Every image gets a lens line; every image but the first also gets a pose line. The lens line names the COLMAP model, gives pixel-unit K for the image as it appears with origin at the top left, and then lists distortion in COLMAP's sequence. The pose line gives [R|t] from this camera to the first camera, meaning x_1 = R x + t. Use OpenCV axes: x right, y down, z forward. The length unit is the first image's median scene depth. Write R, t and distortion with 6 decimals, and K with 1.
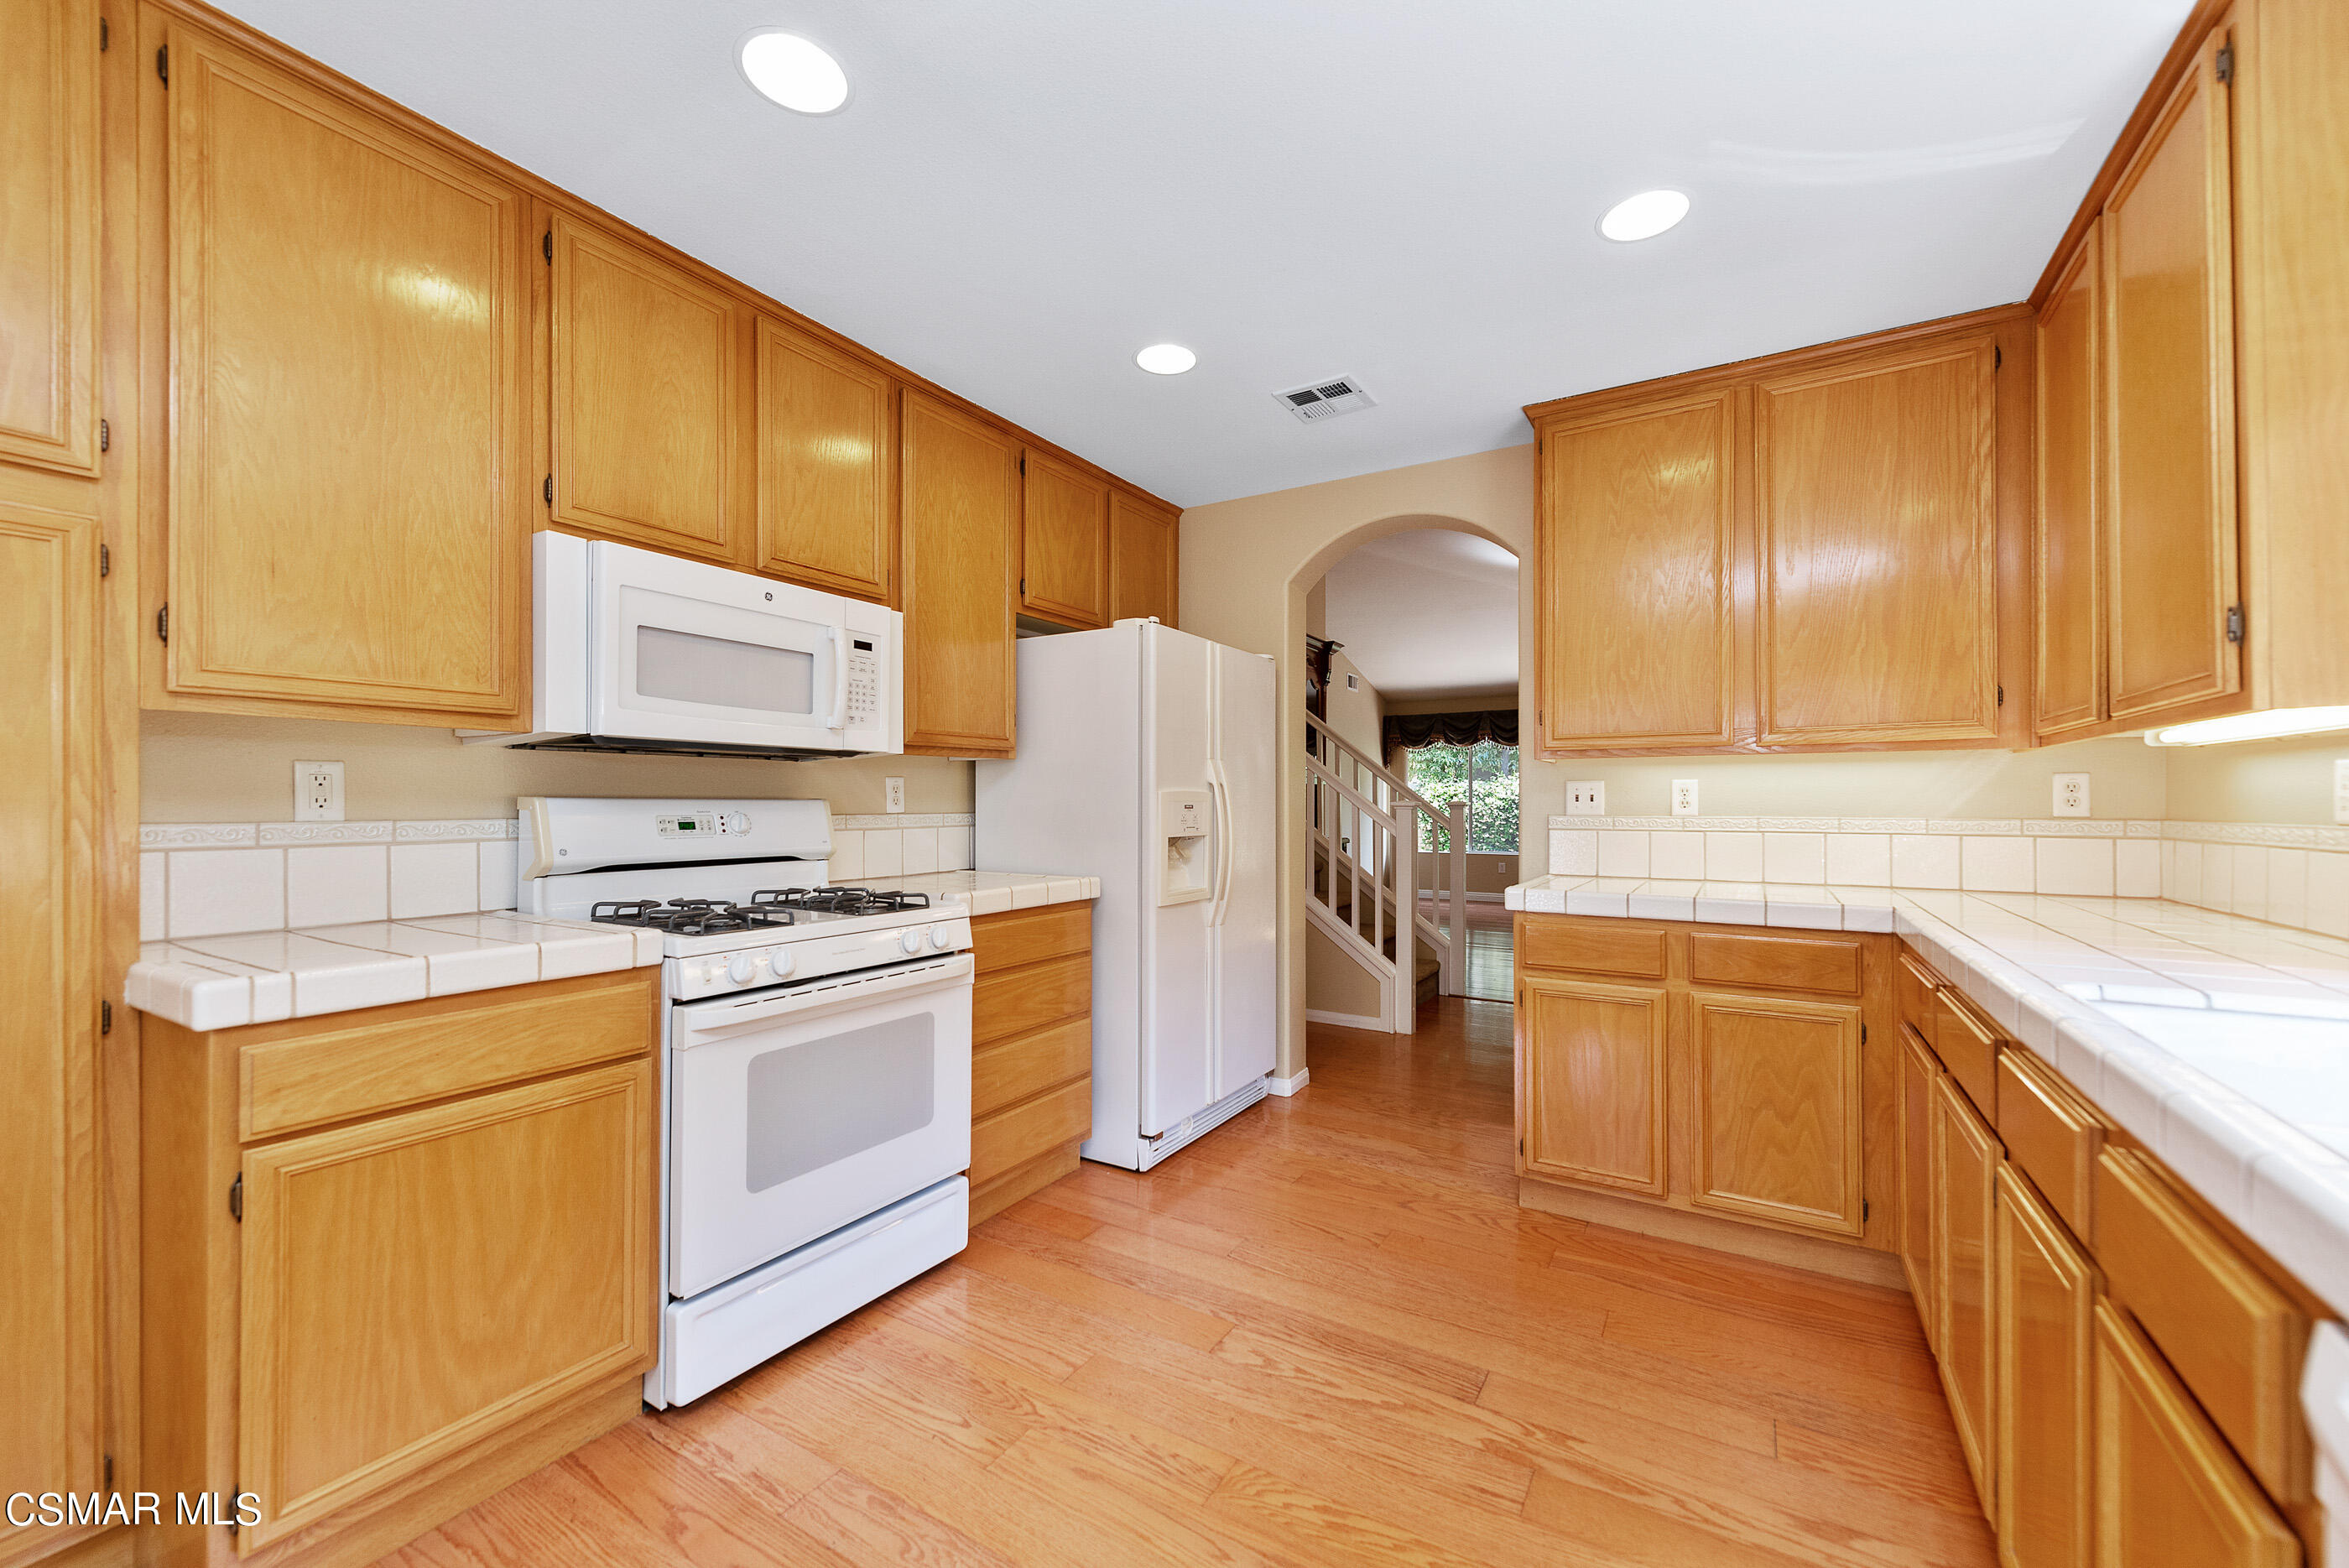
lens RADIAL K [[935.9, 0, 1180.4], [0, 935.9, 796.7], [0, 0, 1]] dist [0.009071, -0.001758]
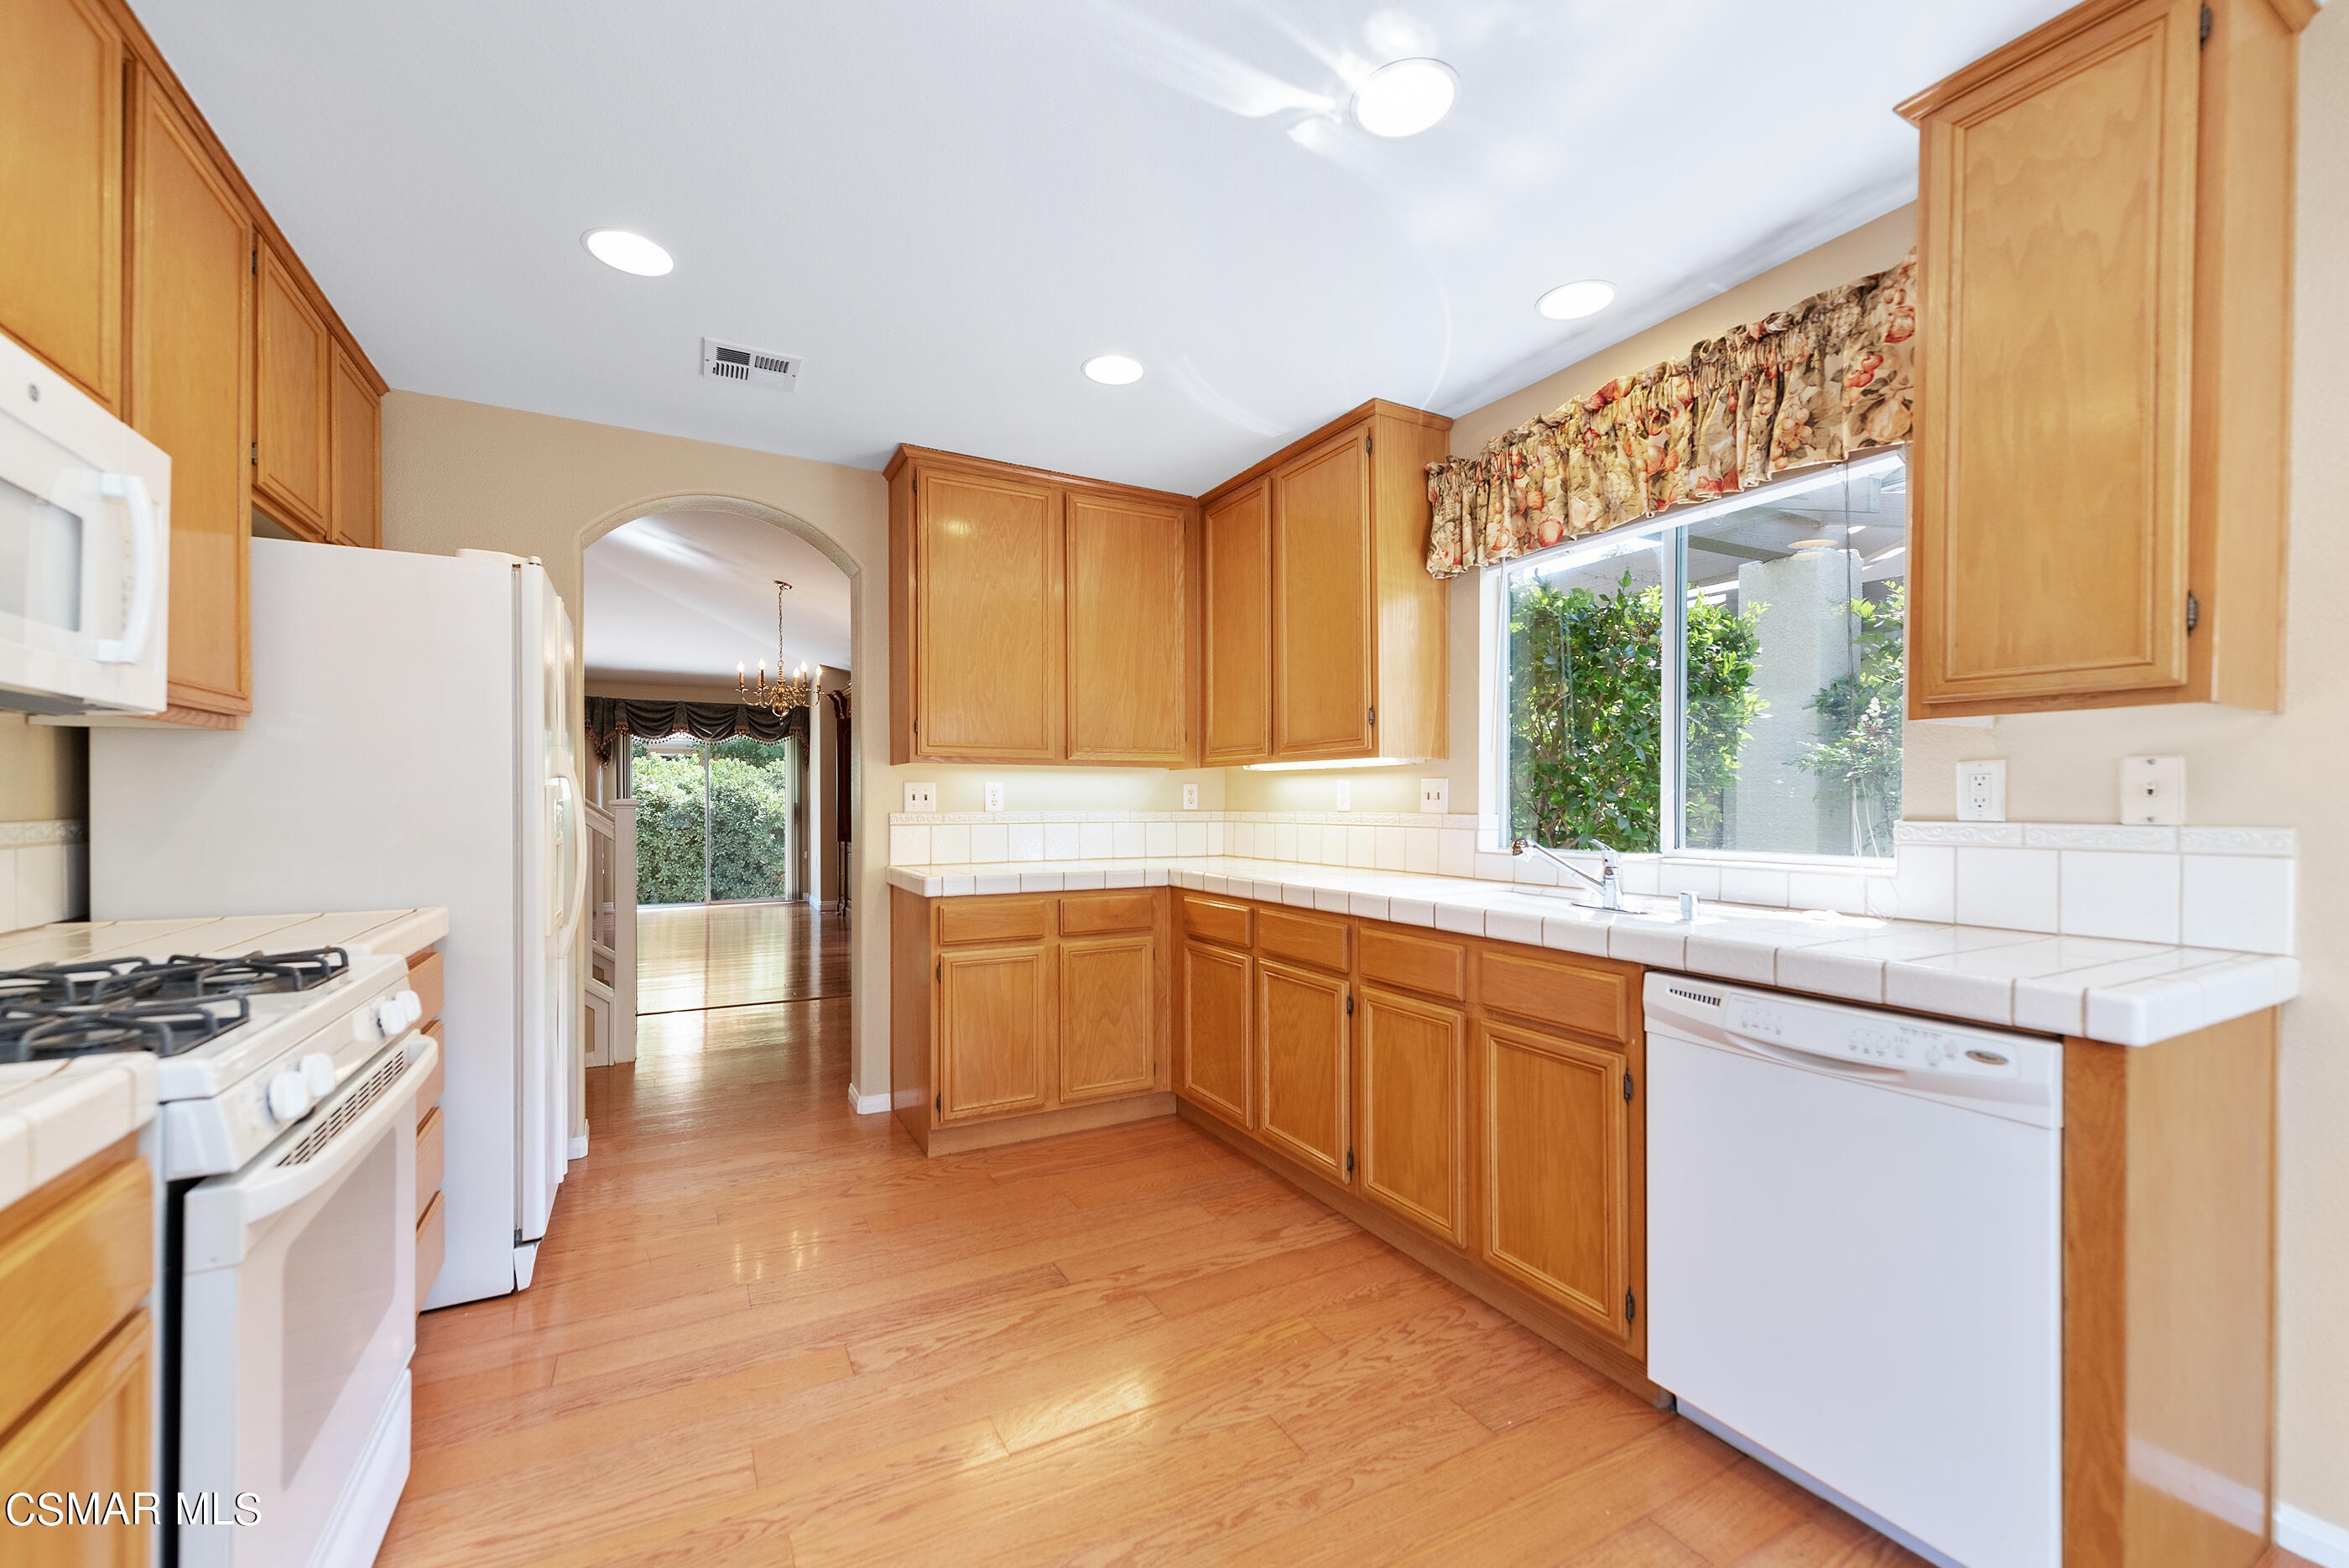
lens RADIAL K [[935.9, 0, 1190.4], [0, 935.9, 800.9], [0, 0, 1]] dist [0.009071, -0.001758]
pose [[0.494190, 0.000060, 0.869354, -0.510356], [-0.004937, 0.999984, 0.002738, 0.001372], [-0.869340, -0.005645, 0.494183, 0.186319]]
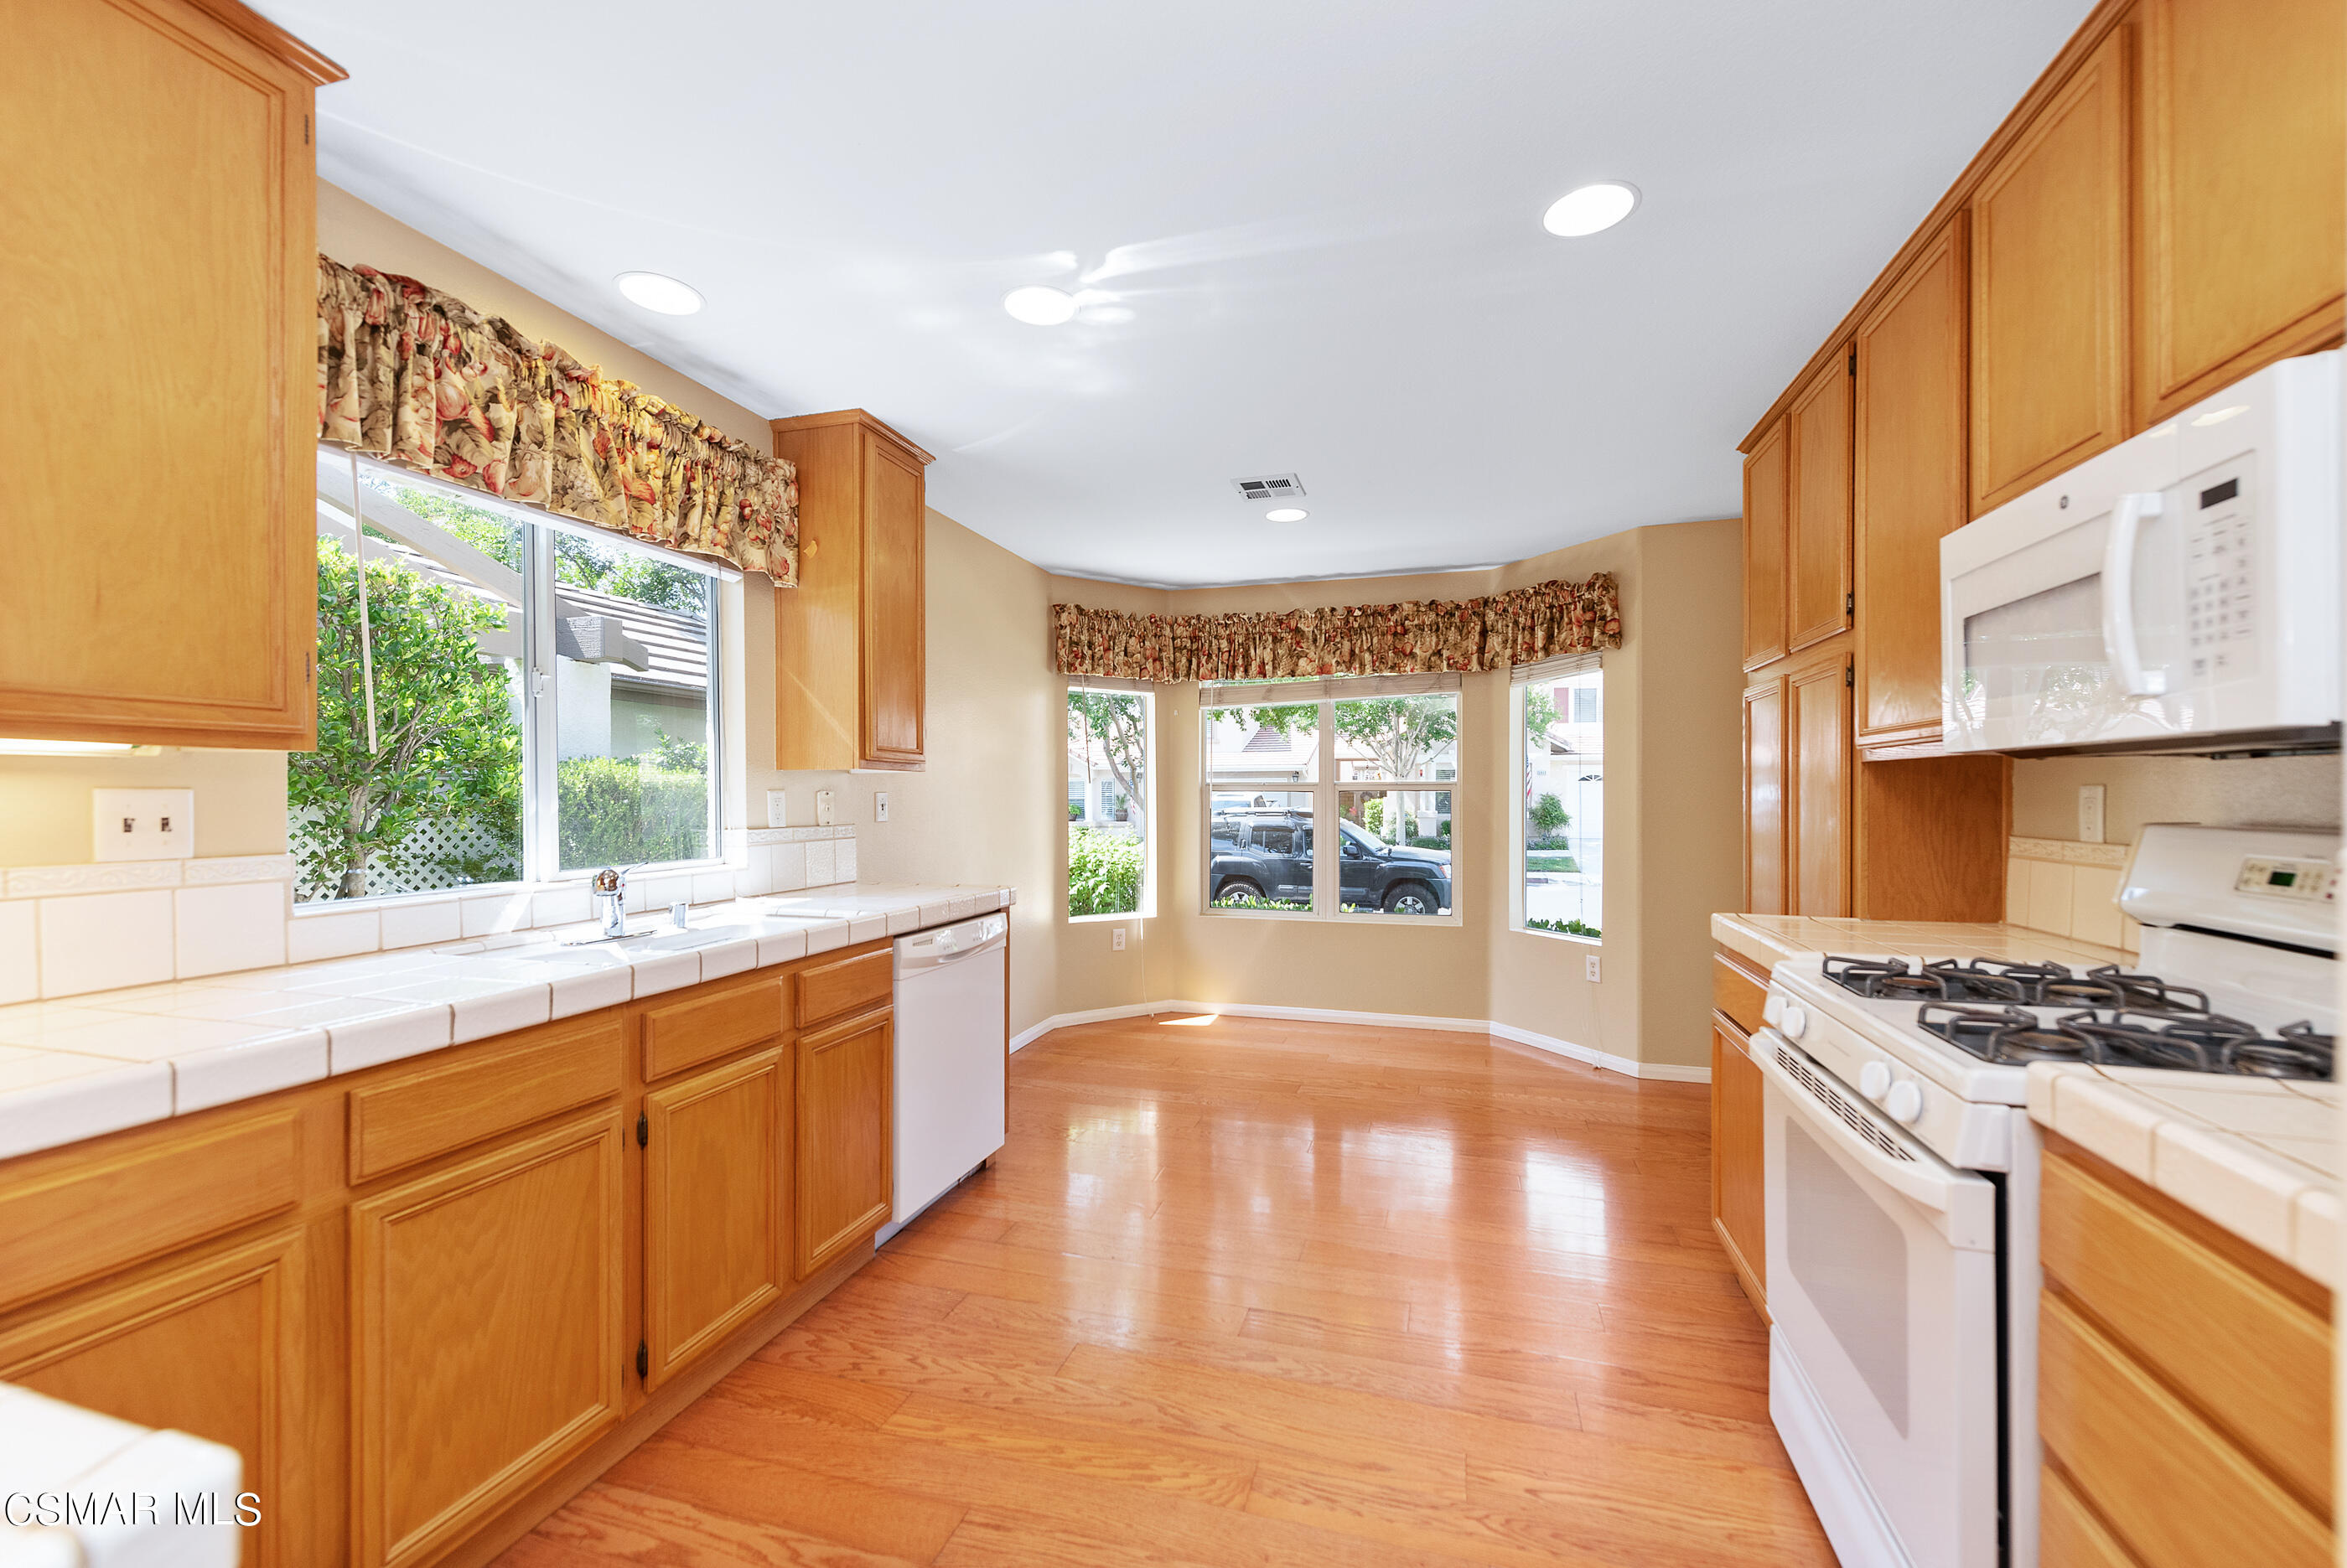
lens RADIAL K [[935.0, 0, 1171.5], [0, 935.0, 793.9], [0, 0, 1]] dist [0.009071, -0.001758]
pose [[-0.970933, 0.002466, -0.239338, 0.256844], [0.004136, 0.999970, -0.006476, -0.017440], [0.239315, -0.007278, -0.970915, 1.318800]]
